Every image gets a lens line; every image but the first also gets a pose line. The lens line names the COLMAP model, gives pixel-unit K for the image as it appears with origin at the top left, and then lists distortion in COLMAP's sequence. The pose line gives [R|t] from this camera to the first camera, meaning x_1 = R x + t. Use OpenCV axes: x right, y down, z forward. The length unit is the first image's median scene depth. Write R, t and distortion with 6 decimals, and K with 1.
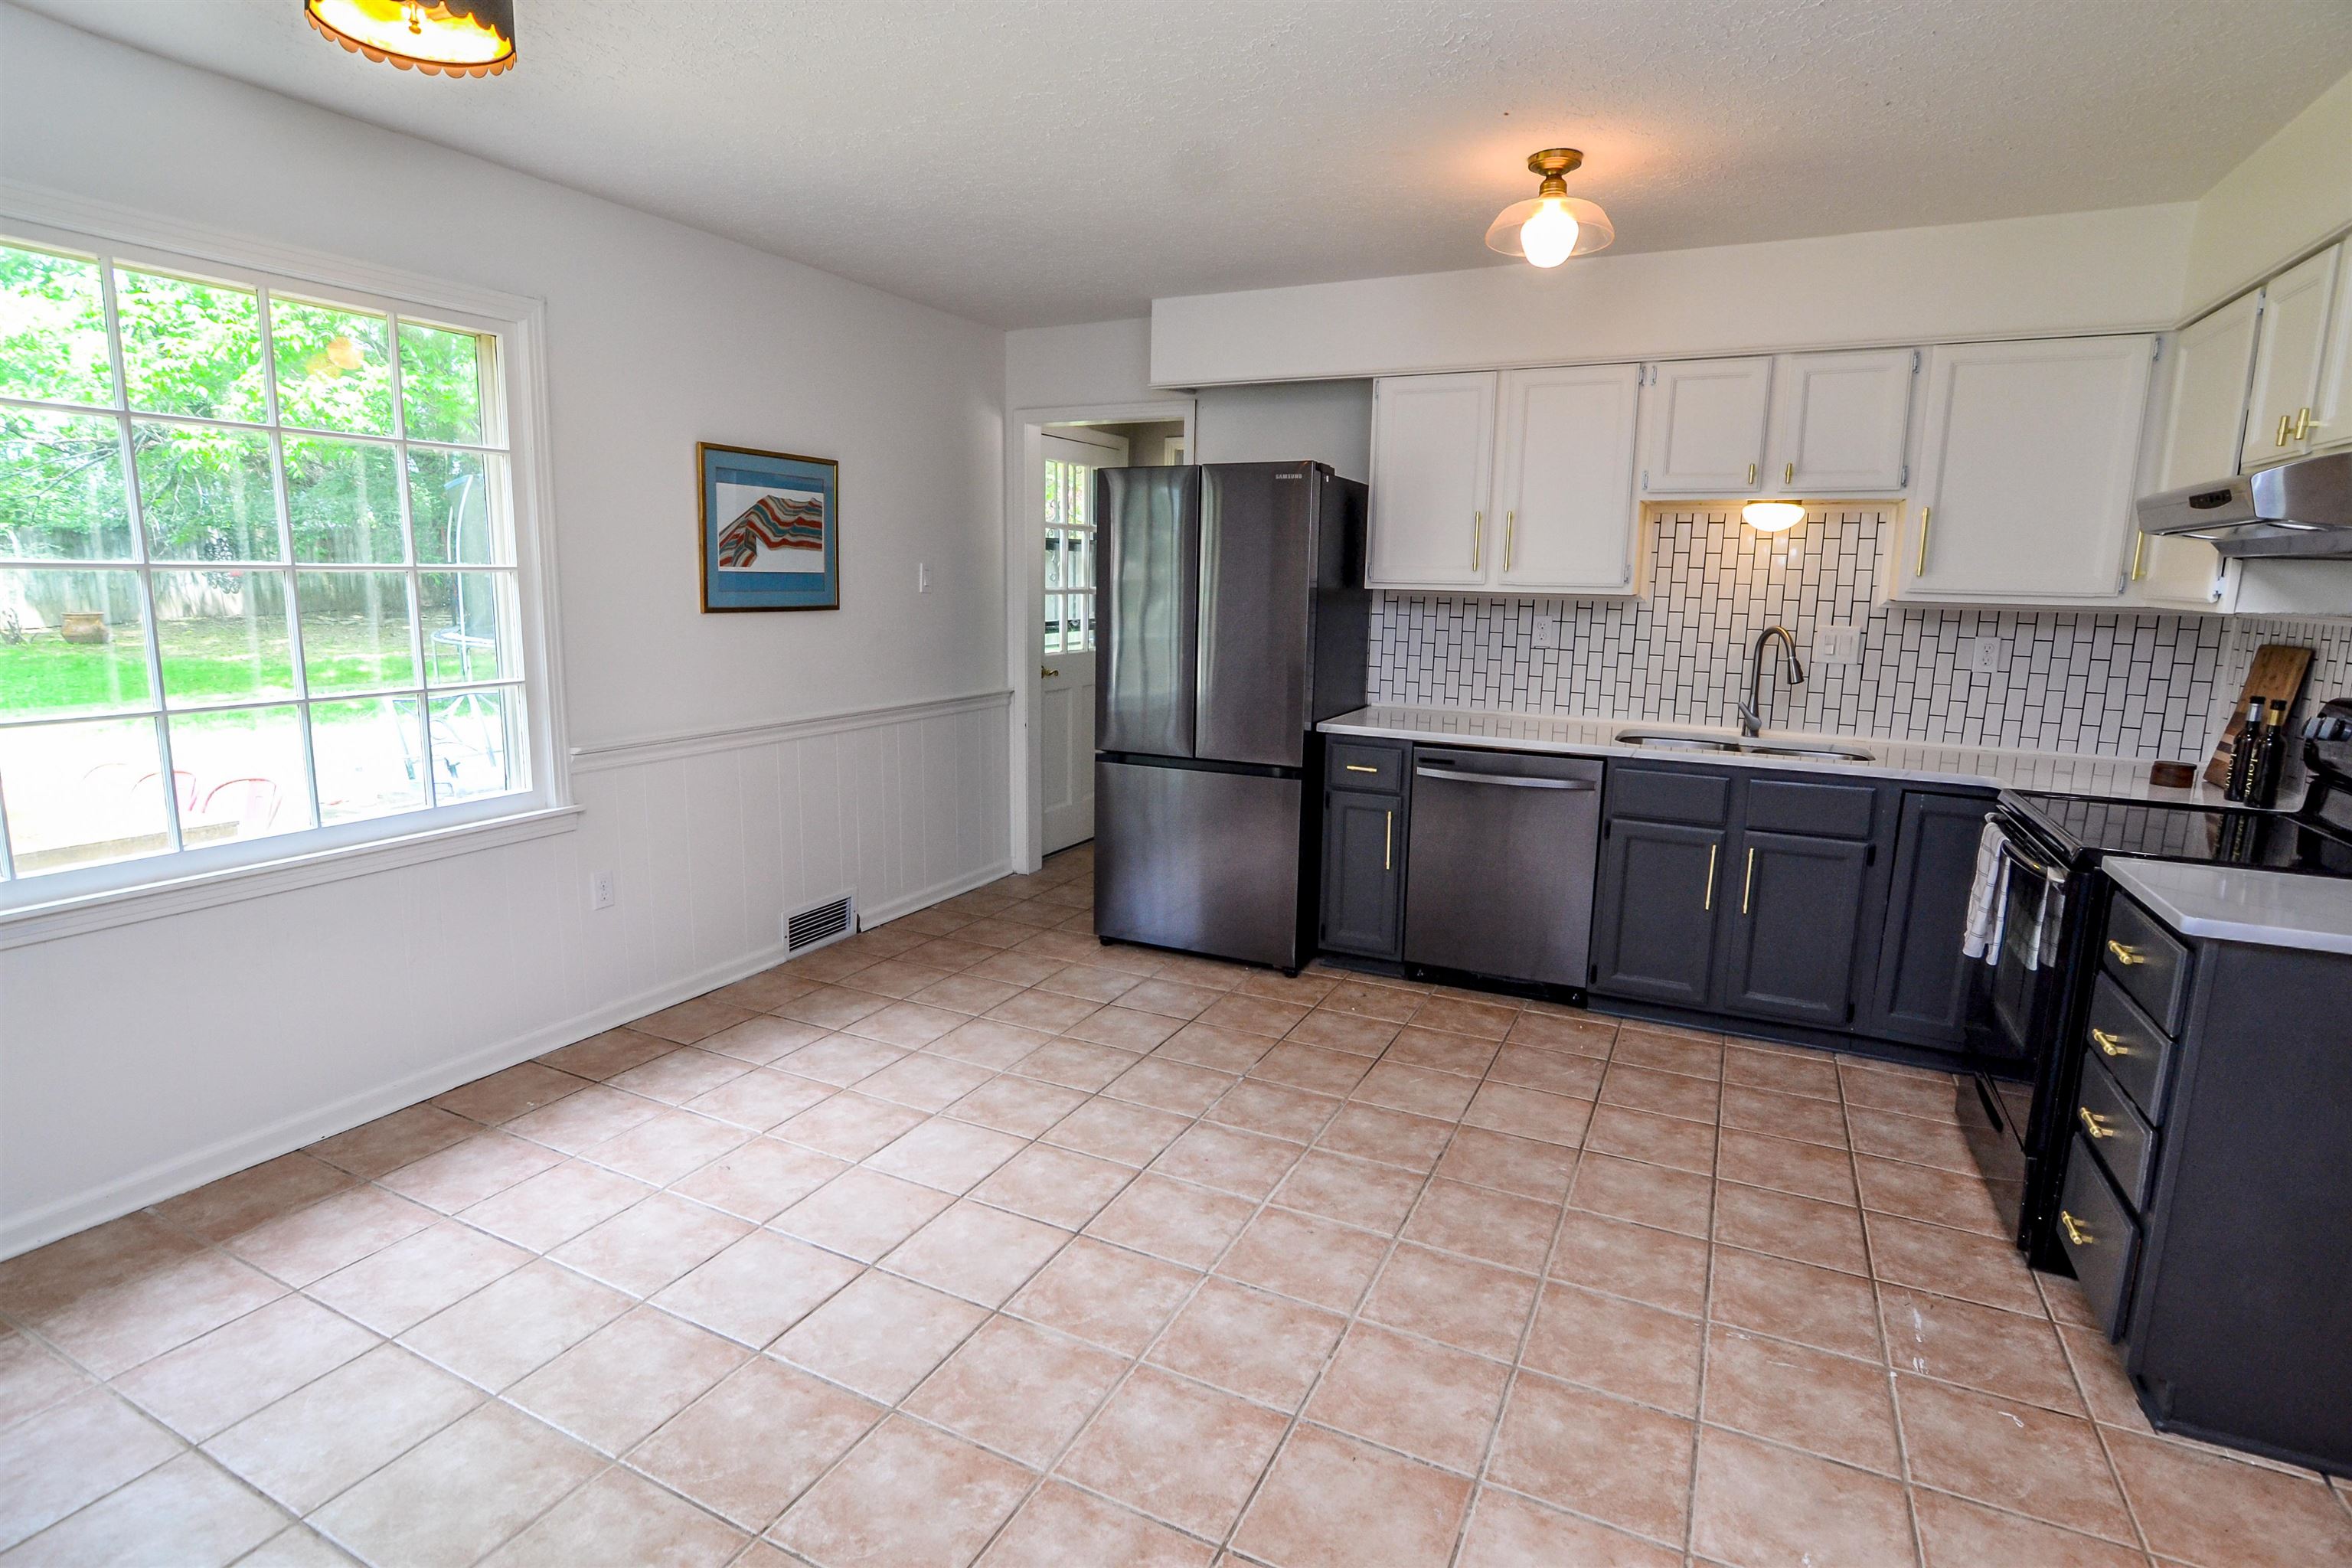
lens RADIAL K [[1162.2, 0, 1158.5], [0, 1162.2, 777.6], [0, 0, 1]] dist [-0.025209, 0.005333]
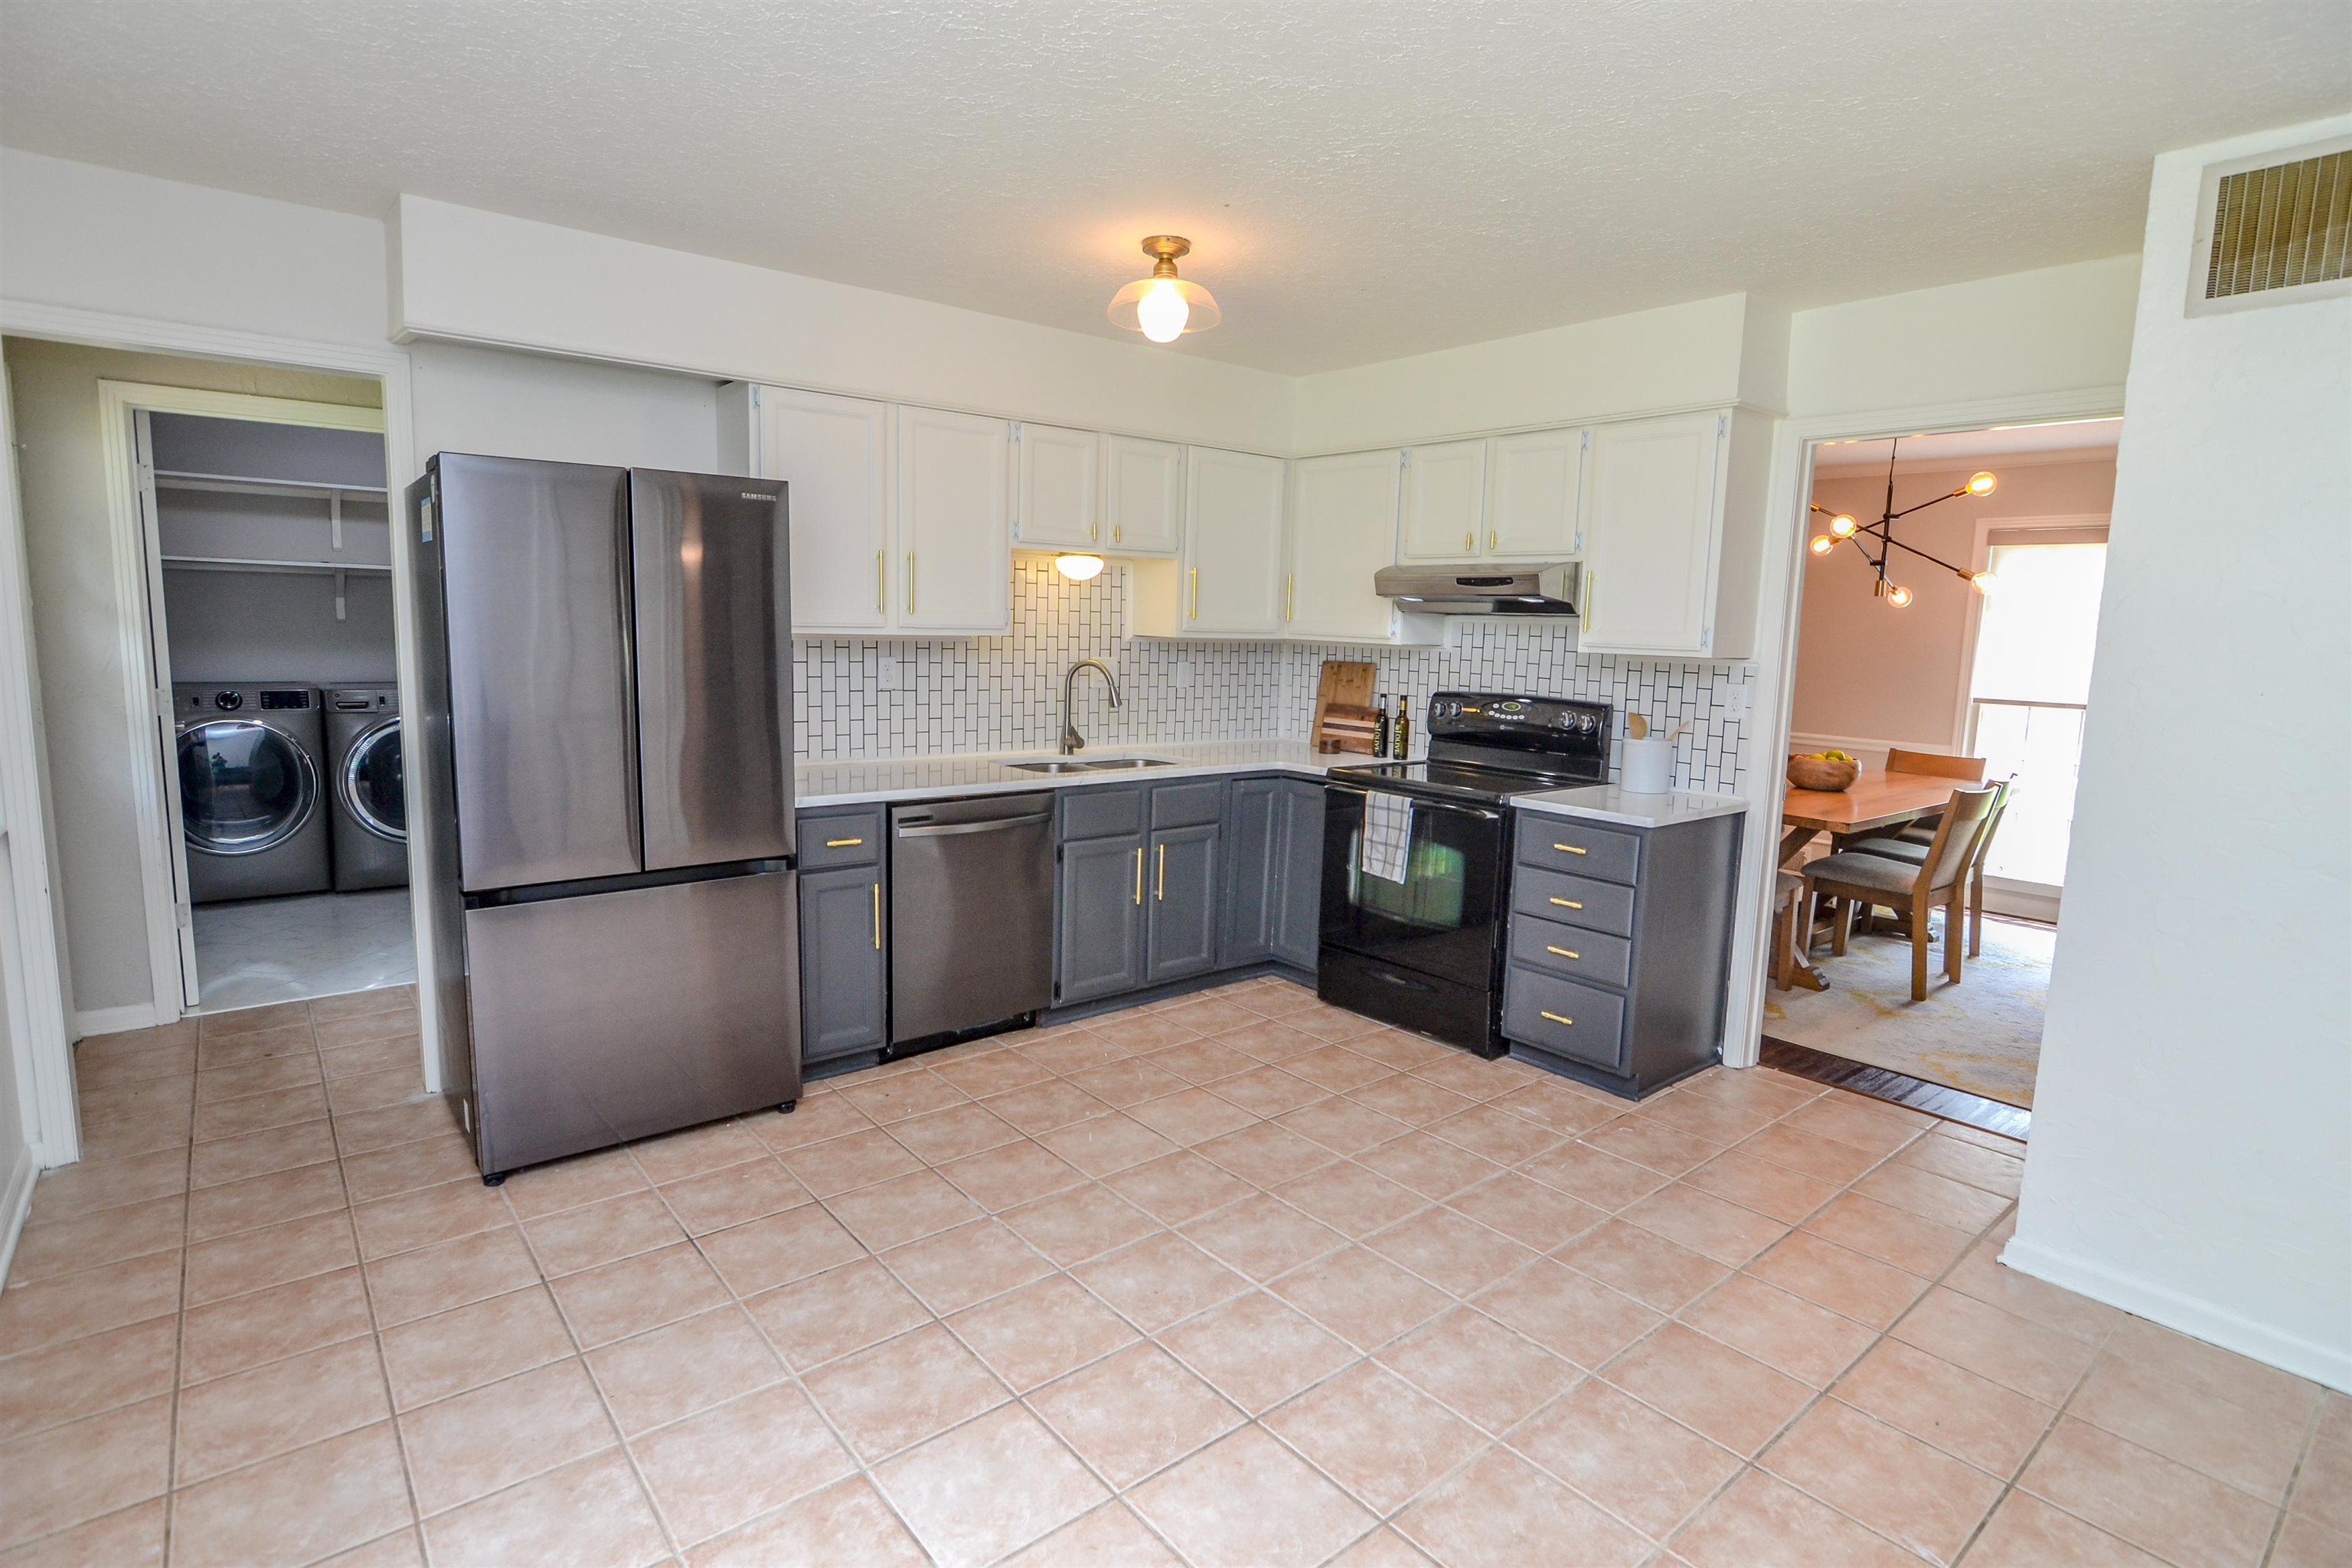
lens RADIAL K [[1162.2, 0, 1161.2], [0, 1162.2, 786.9], [0, 0, 1]] dist [-0.025209, 0.005333]
pose [[0.411787, -0.136331, 0.901025, -0.535565], [0.138165, 0.986656, 0.086143, -0.096945], [-0.900745, 0.089017, 0.425128, 0.447449]]
